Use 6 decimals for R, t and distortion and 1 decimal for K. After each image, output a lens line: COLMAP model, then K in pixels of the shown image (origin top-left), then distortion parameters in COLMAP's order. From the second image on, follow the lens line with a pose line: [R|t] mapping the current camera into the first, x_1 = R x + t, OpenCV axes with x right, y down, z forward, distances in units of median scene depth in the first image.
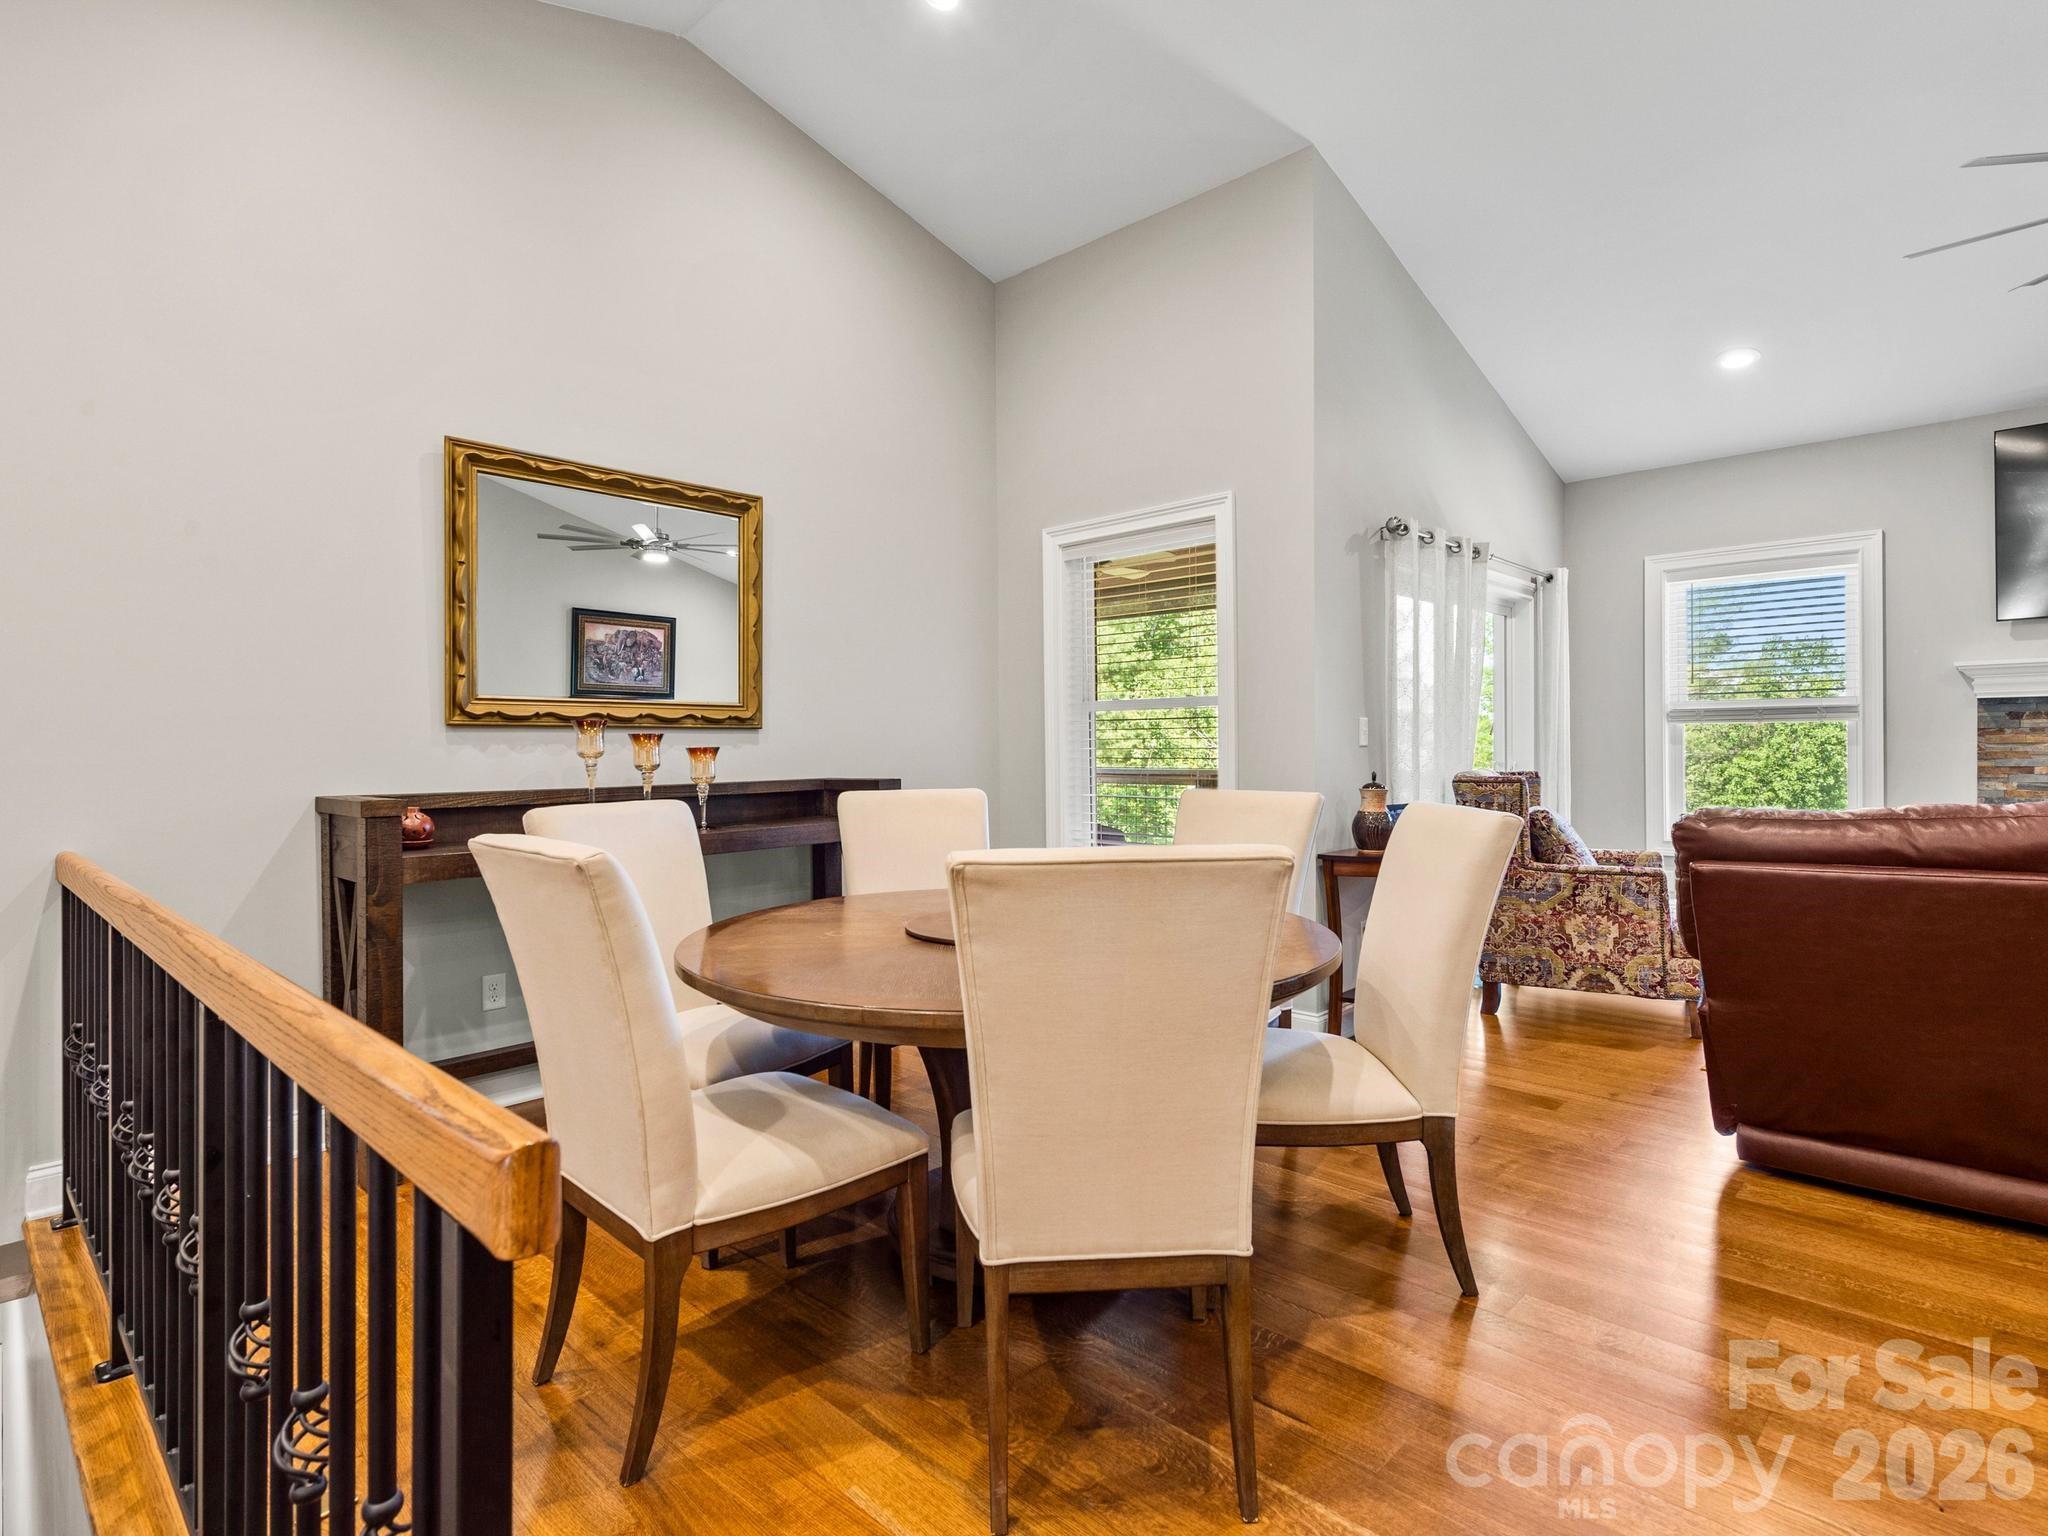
lens RADIAL K [[1053.3, 0, 1013.7], [0, 1053.3, 751.6], [0, 0, 1]] dist [0.003351, 0.001555]
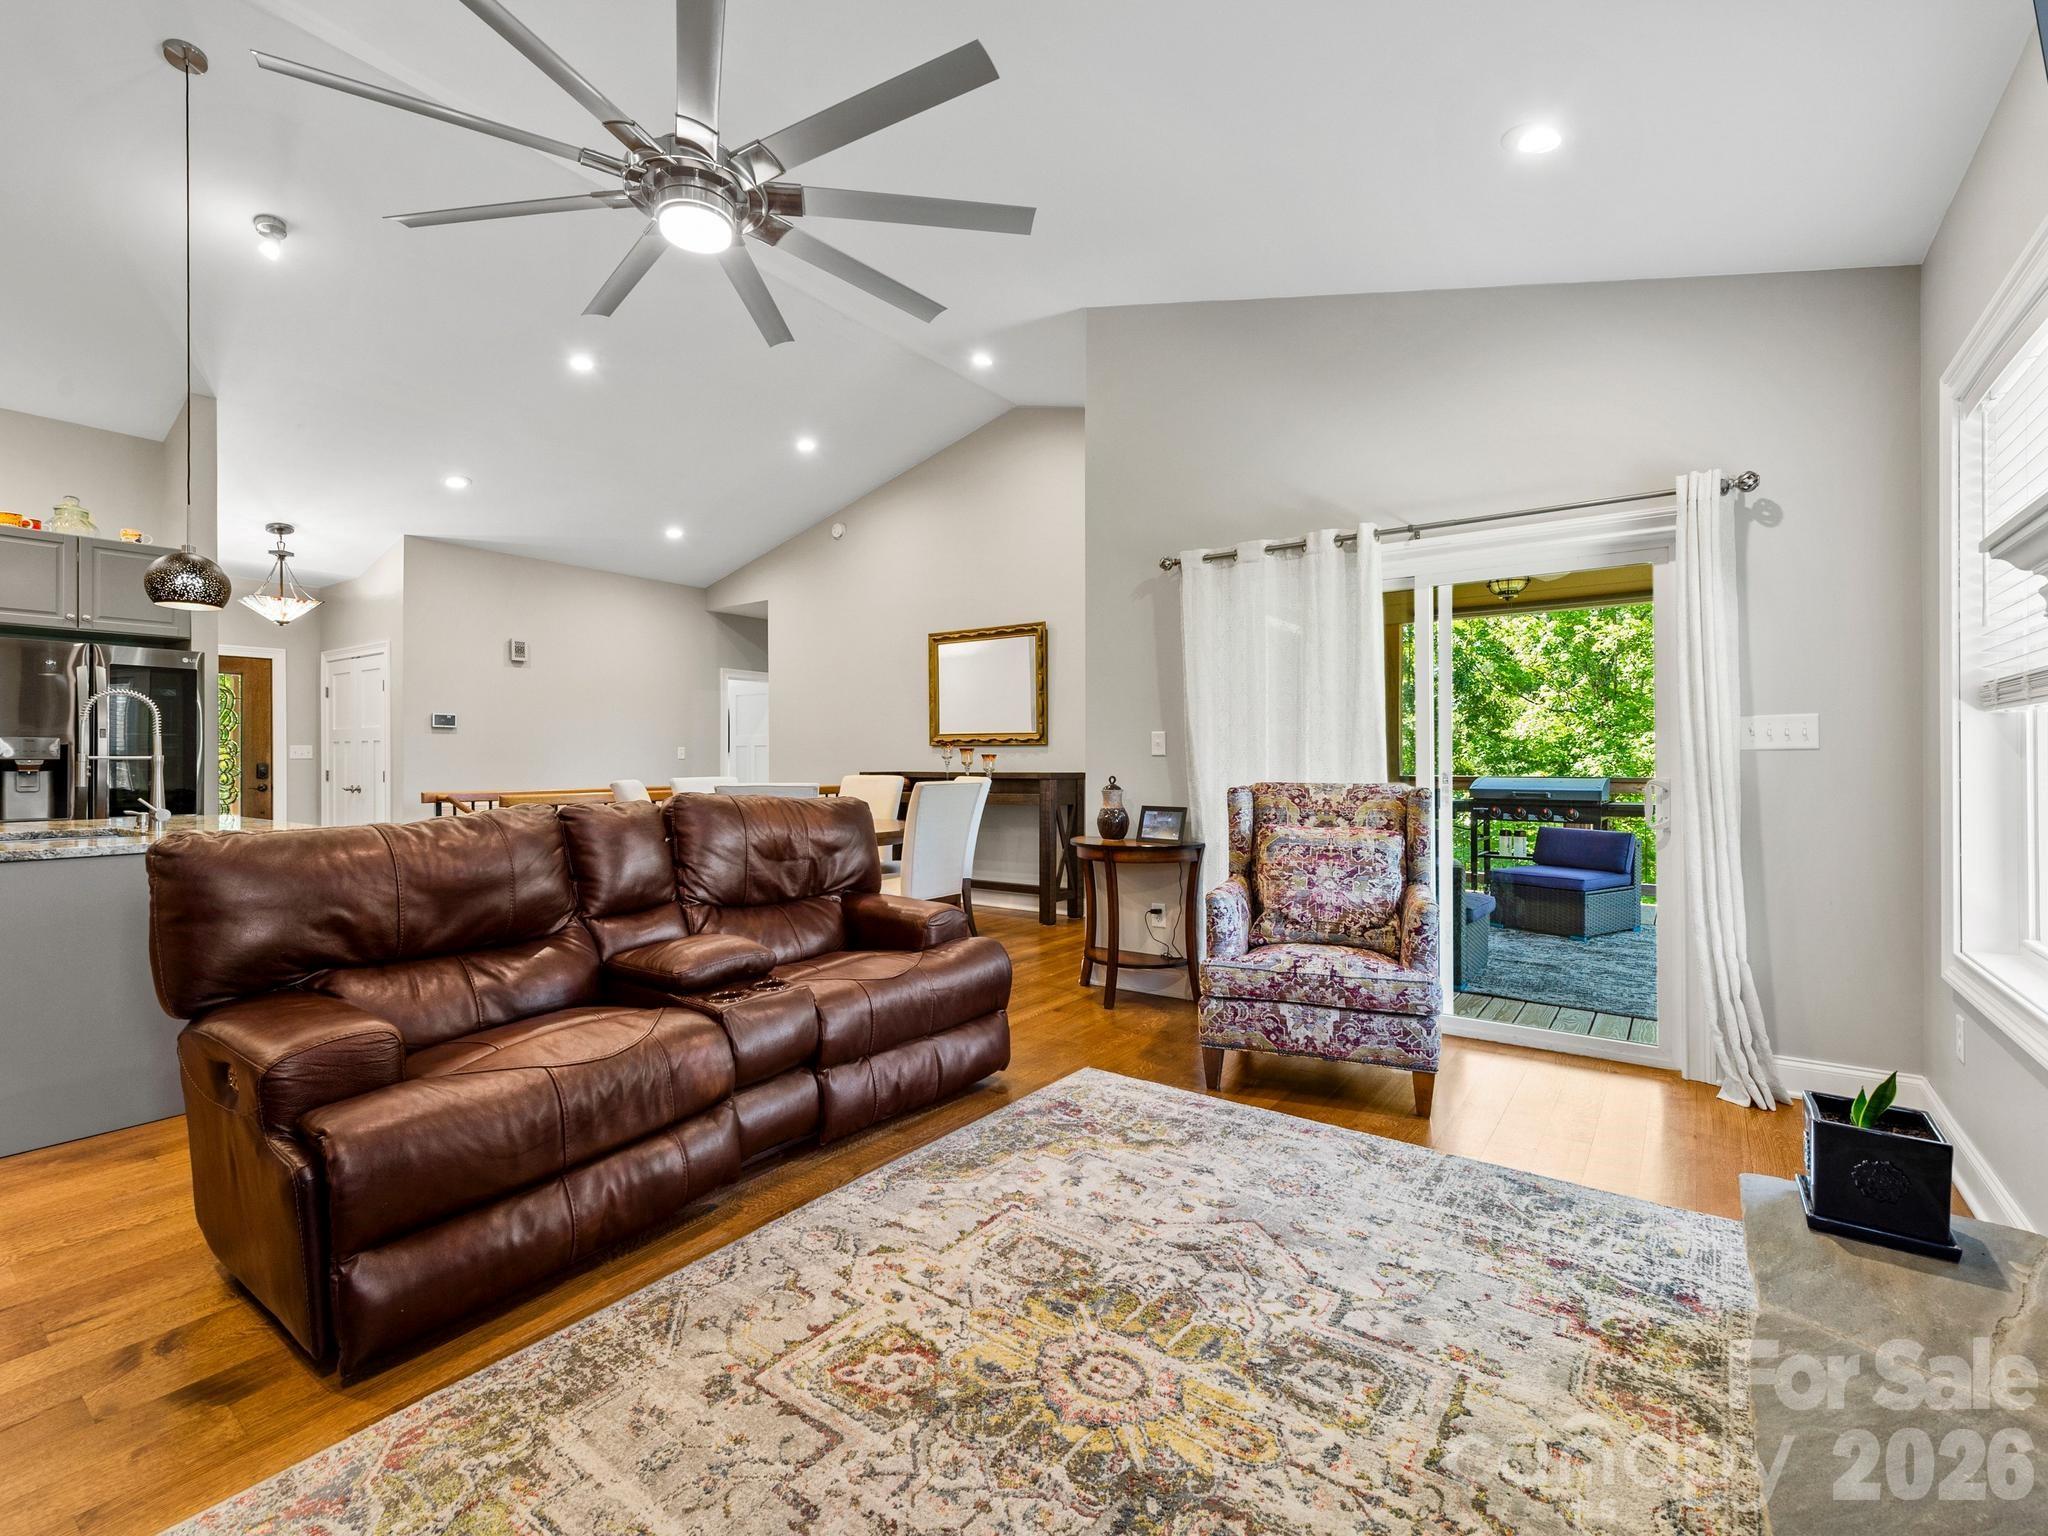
lens RADIAL K [[909.7, 0, 1022.1], [0, 909.7, 761.8], [0, 0, 1]] dist [0.014451, -0.004367]
pose [[0.147575, 0.012311, -0.988974, 1.340004], [-0.003376, 0.999923, 0.011943, -0.010564], [0.989045, 0.001576, 0.147605, 0.710893]]
